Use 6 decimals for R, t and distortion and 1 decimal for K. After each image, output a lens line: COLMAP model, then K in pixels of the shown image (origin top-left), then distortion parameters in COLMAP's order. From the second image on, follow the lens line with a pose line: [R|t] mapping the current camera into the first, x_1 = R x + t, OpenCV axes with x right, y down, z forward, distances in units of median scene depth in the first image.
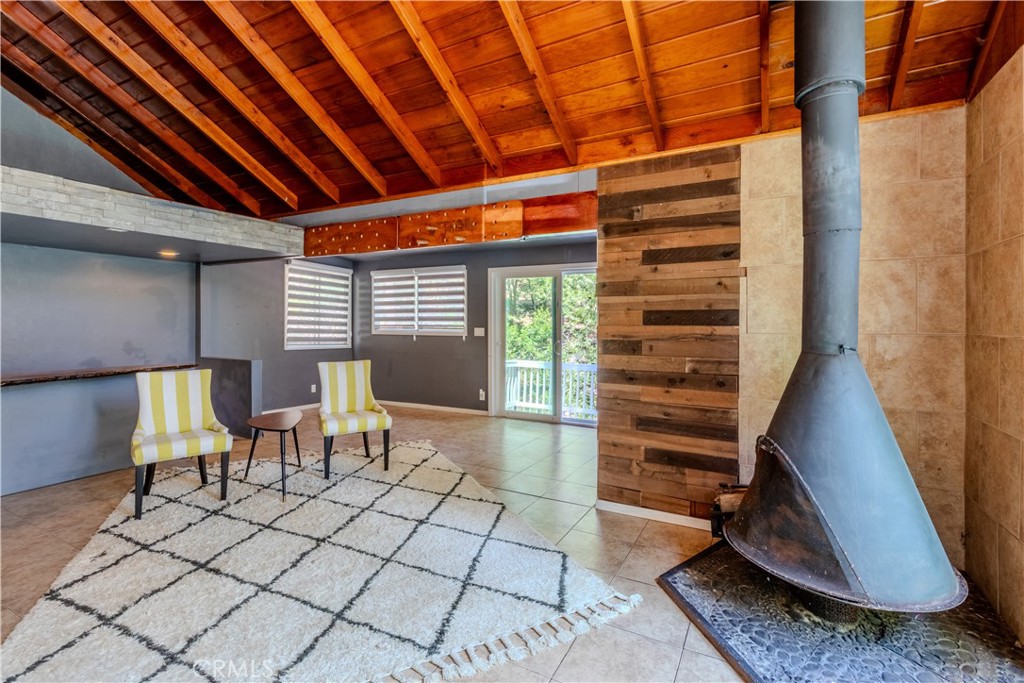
lens RADIAL K [[468.9, 0, 510.8], [0, 468.9, 323.4], [0, 0, 1]] dist [0.005496, -0.000010]
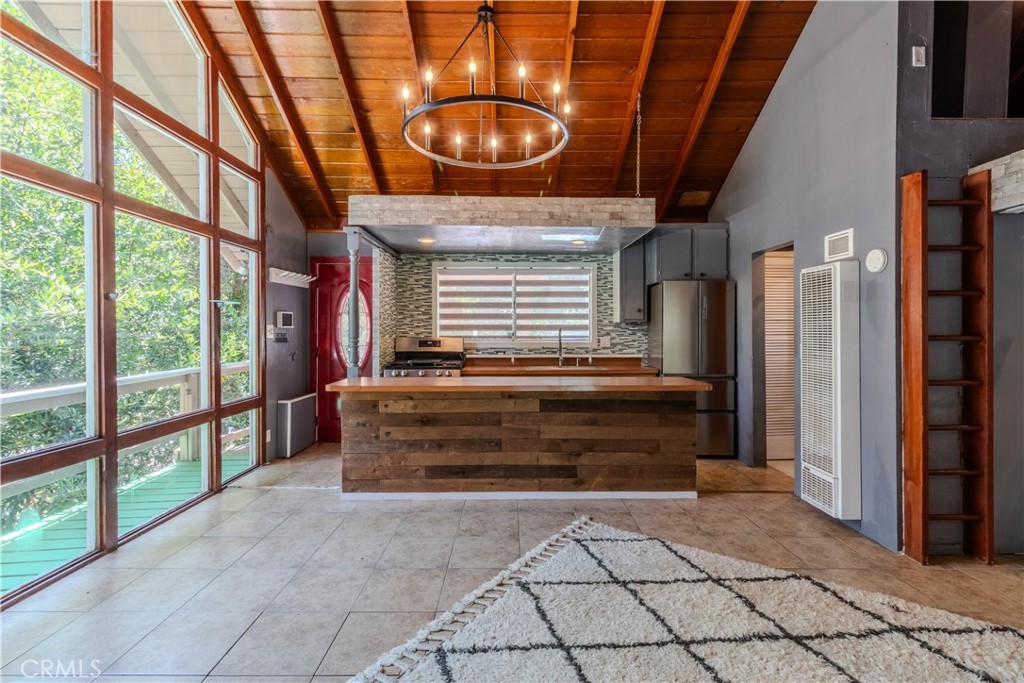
lens RADIAL K [[468.9, 0, 513.2], [0, 468.9, 333.9], [0, 0, 1]] dist [0.005496, -0.000010]
pose [[-0.870318, 0.000237, -0.492491, 0.097114], [-0.006924, 0.999895, 0.012718, -0.003646], [0.492442, 0.014479, -0.870225, 0.961519]]
